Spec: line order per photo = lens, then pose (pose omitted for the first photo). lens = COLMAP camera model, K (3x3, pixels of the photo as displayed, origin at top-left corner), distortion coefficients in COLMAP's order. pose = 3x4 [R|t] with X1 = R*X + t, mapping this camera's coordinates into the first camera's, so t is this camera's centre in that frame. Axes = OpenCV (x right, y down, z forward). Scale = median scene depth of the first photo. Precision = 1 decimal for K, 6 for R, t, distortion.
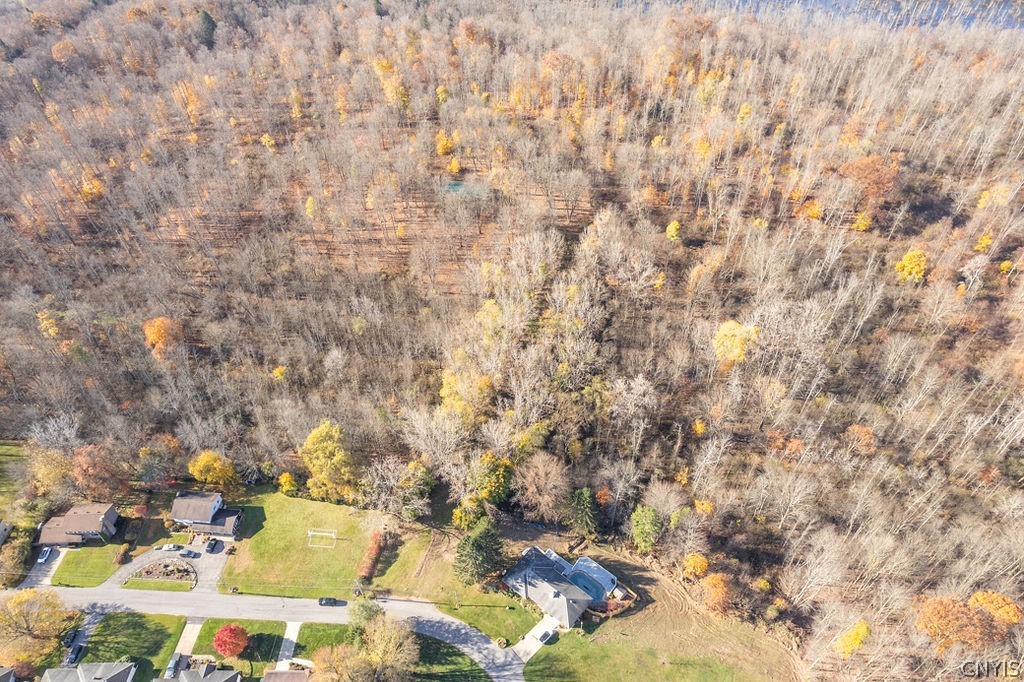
lens RADIAL K [[656.2, 0, 517.4], [0, 656.2, 345.1], [0, 0, 1]] dist [-0.080773, 0.073491]
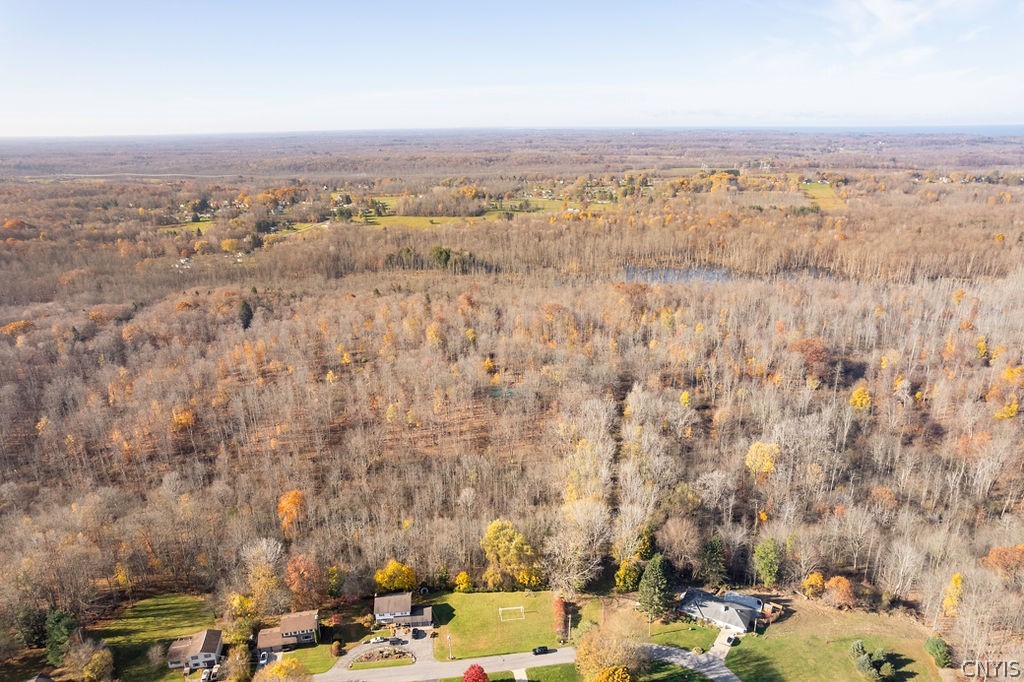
lens RADIAL K [[656.2, 0, 517.4], [0, 656.2, 345.1], [0, 0, 1]] dist [-0.080773, 0.073491]
pose [[0.982830, -0.065020, 0.172680, -0.456537], [0.136549, 0.885718, -0.443686, 0.385907], [-0.124097, 0.459647, 0.879389, -0.235063]]
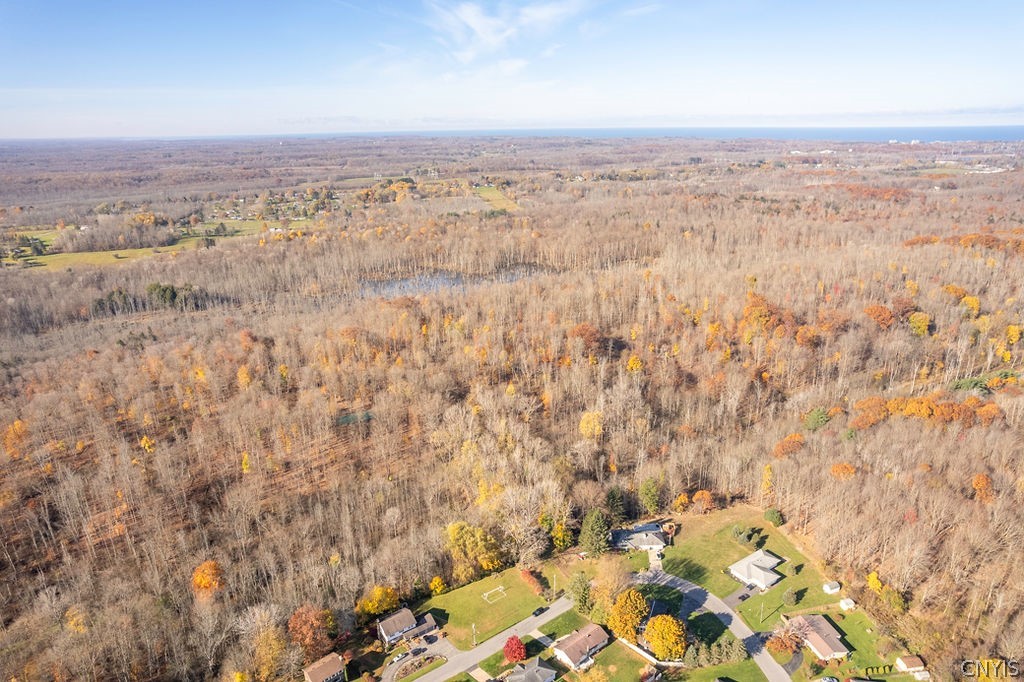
lens RADIAL K [[656.2, 0, 517.4], [0, 656.2, 345.1], [0, 0, 1]] dist [-0.080773, 0.073491]
pose [[0.762398, -0.210395, 0.611950, -0.970295], [0.469315, 0.830855, -0.299039, 0.290409], [-0.445525, 0.515184, 0.732183, -0.265768]]
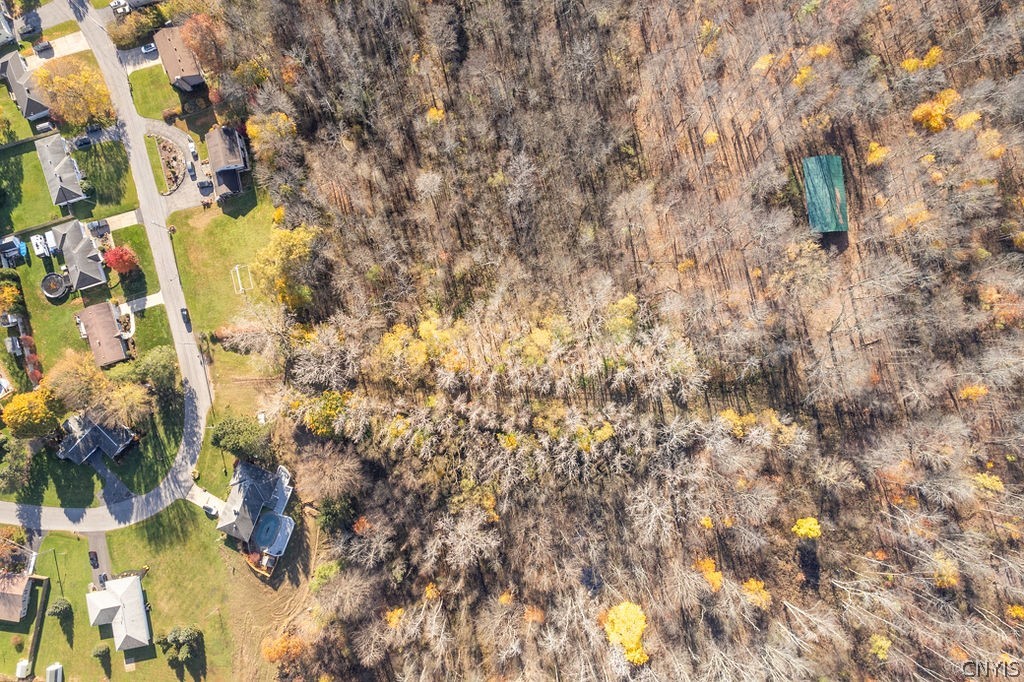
lens RADIAL K [[656.2, 0, 517.4], [0, 656.2, 345.1], [0, 0, 1]] dist [-0.080773, 0.073491]
pose [[0.313396, 0.949059, -0.032694, -0.022299], [-0.679088, 0.248047, 0.690878, -0.709168], [0.663794, -0.194317, 0.722232, 0.511831]]
